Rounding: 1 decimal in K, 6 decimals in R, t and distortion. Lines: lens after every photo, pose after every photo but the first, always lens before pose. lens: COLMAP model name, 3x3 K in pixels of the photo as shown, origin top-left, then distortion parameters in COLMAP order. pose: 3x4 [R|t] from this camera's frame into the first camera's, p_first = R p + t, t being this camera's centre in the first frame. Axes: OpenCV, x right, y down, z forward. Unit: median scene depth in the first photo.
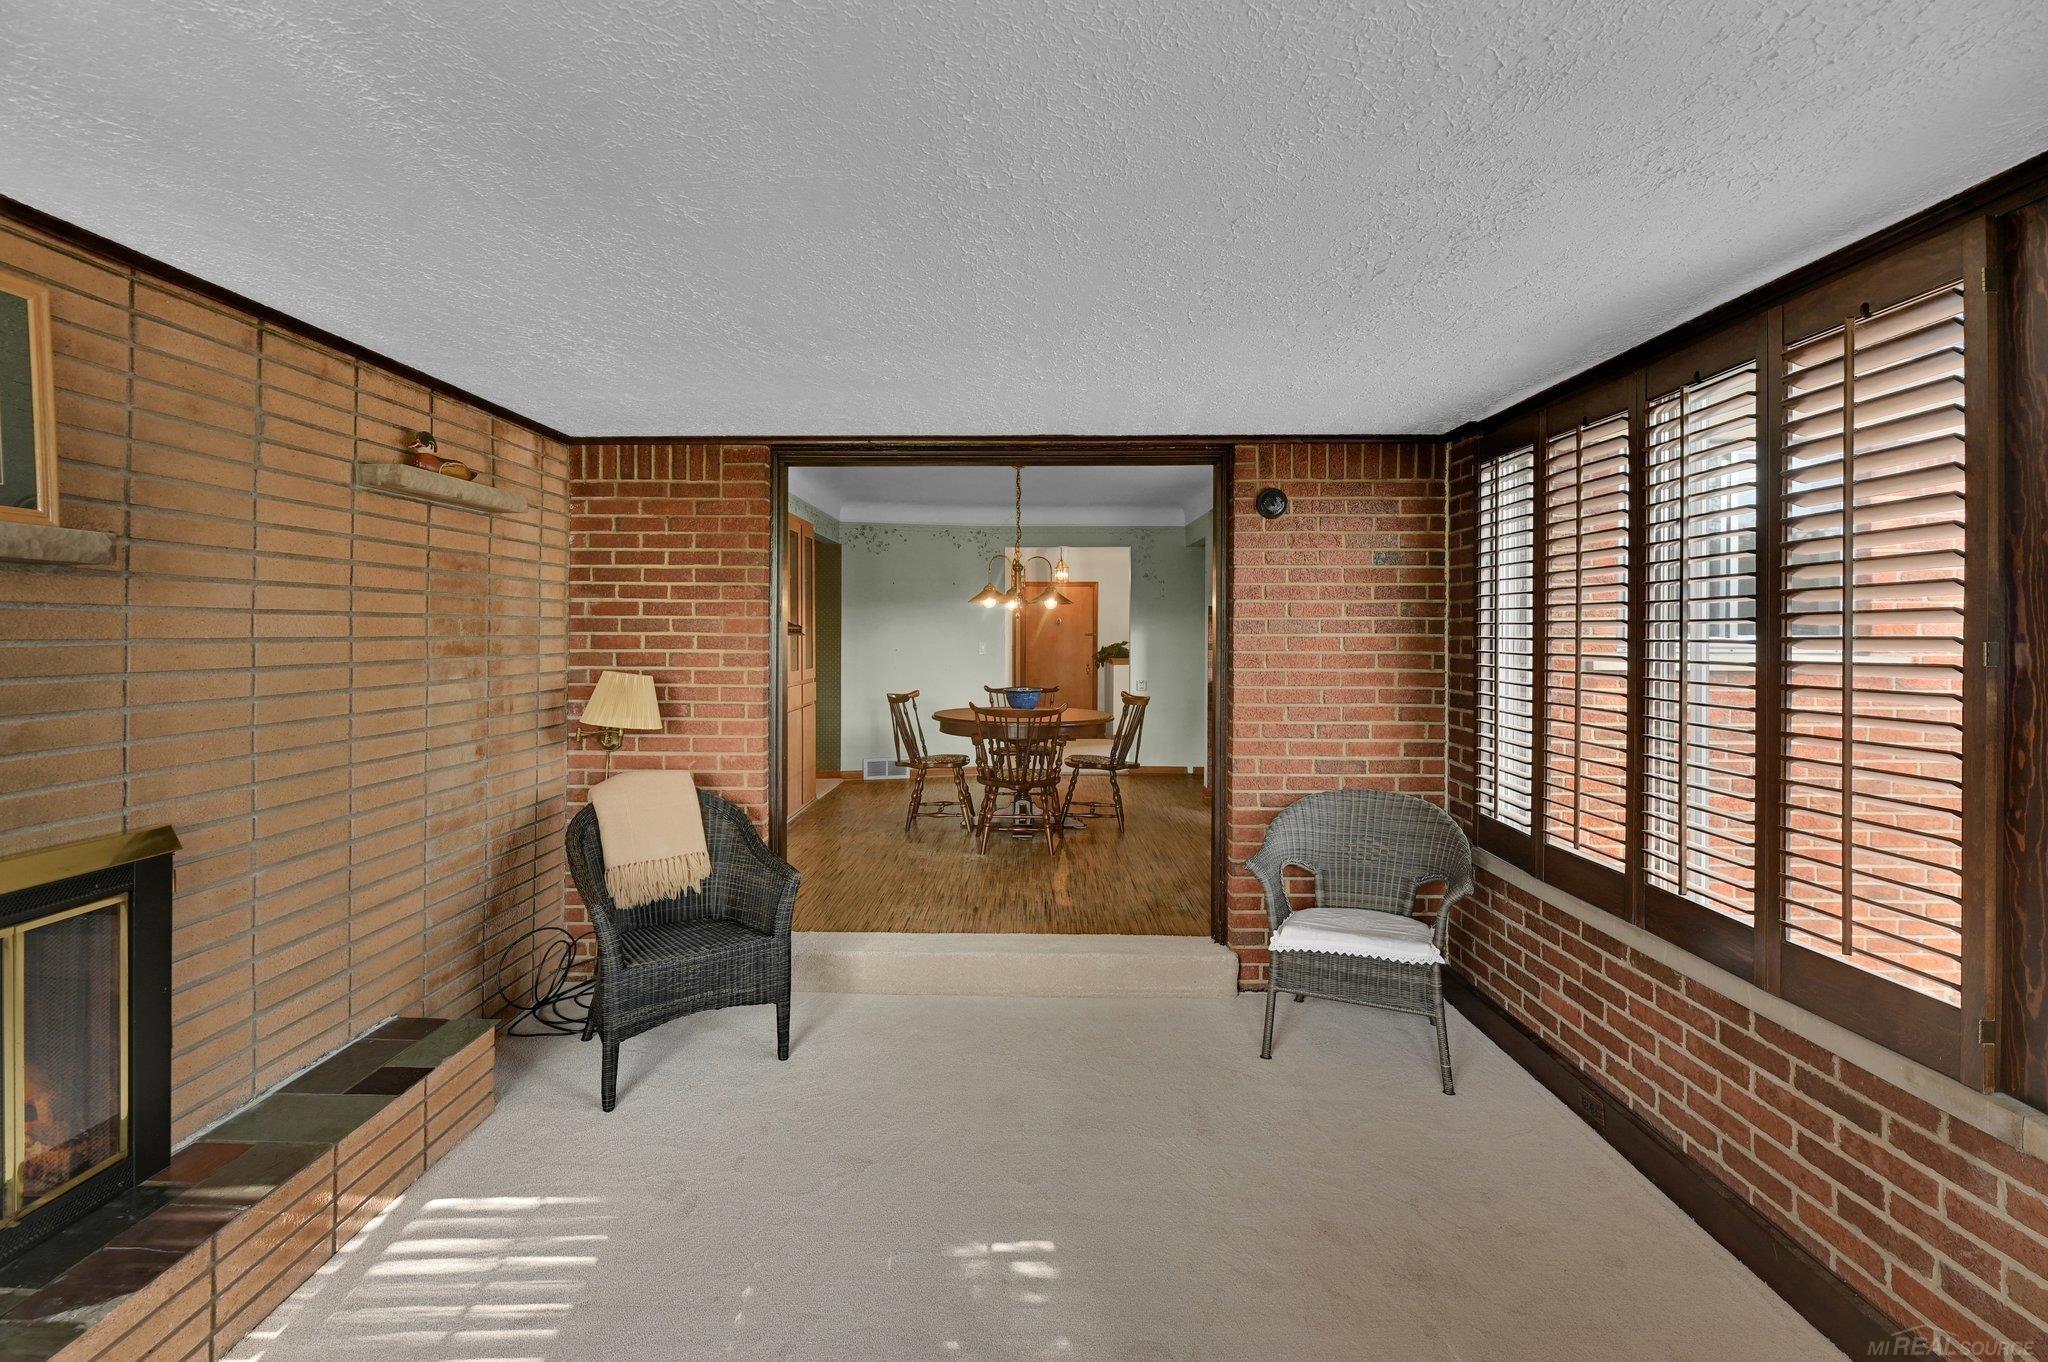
lens RADIAL K [[881.5, 0, 1136.8], [0, 881.5, 633.7], [0, 0, 1]] dist [-0.000420, -0.000169]
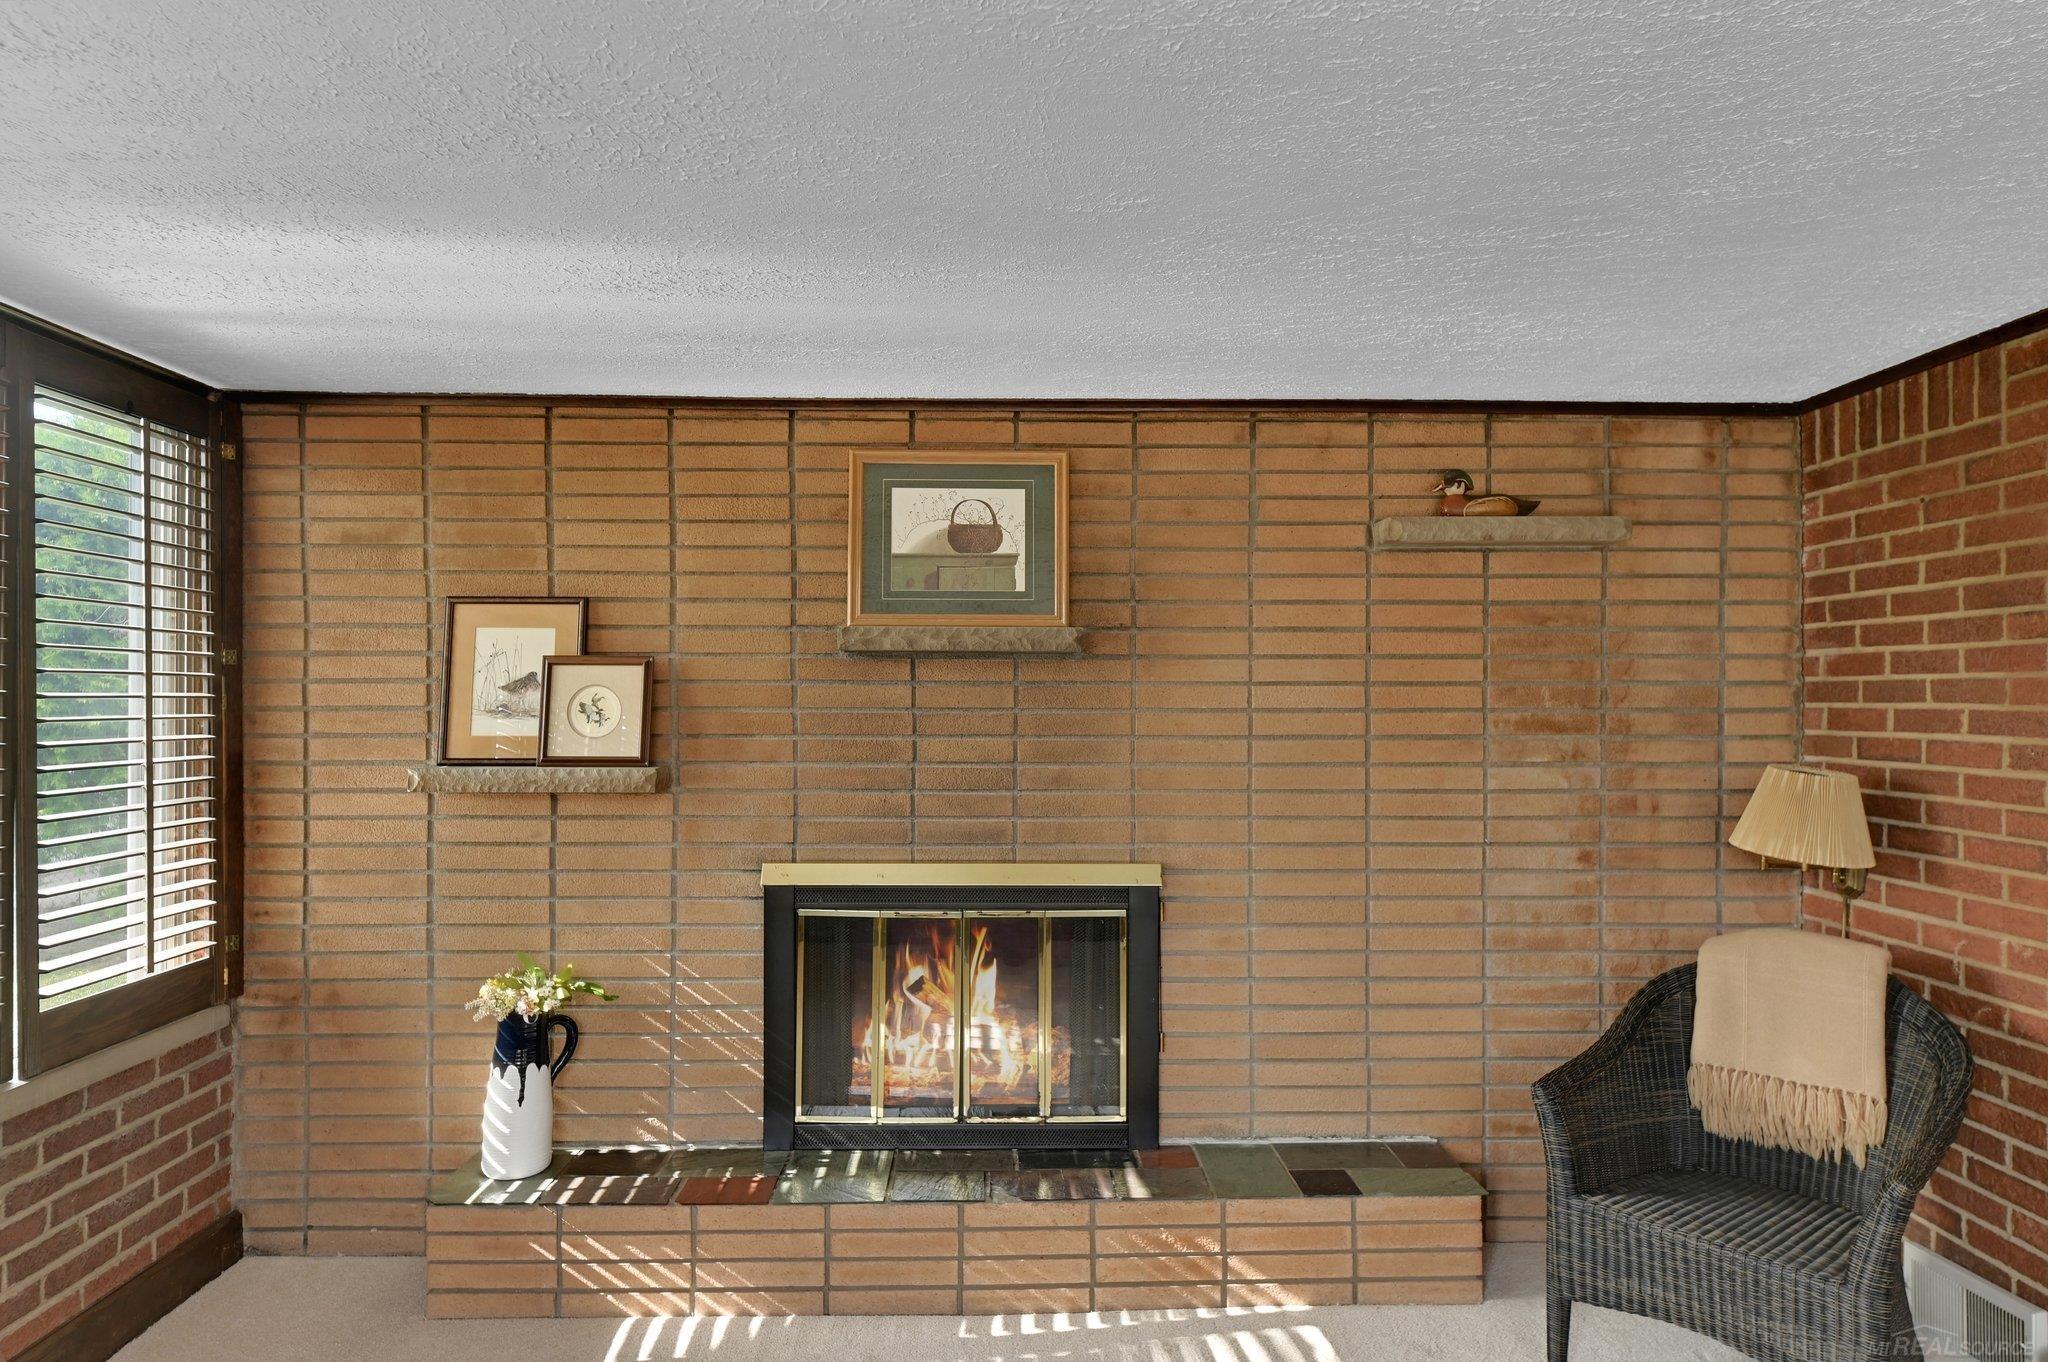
lens RADIAL K [[1340.8, 0, 1037.0], [0, 1340.8, 687.0], [0, 0, 1]] dist [0.024491, -0.000655]
pose [[-0.078893, -0.012805, -0.996801, 0.544002], [-0.001718, 0.999918, -0.012709, -0.000165], [0.996882, 0.000710, -0.078909, 0.719665]]
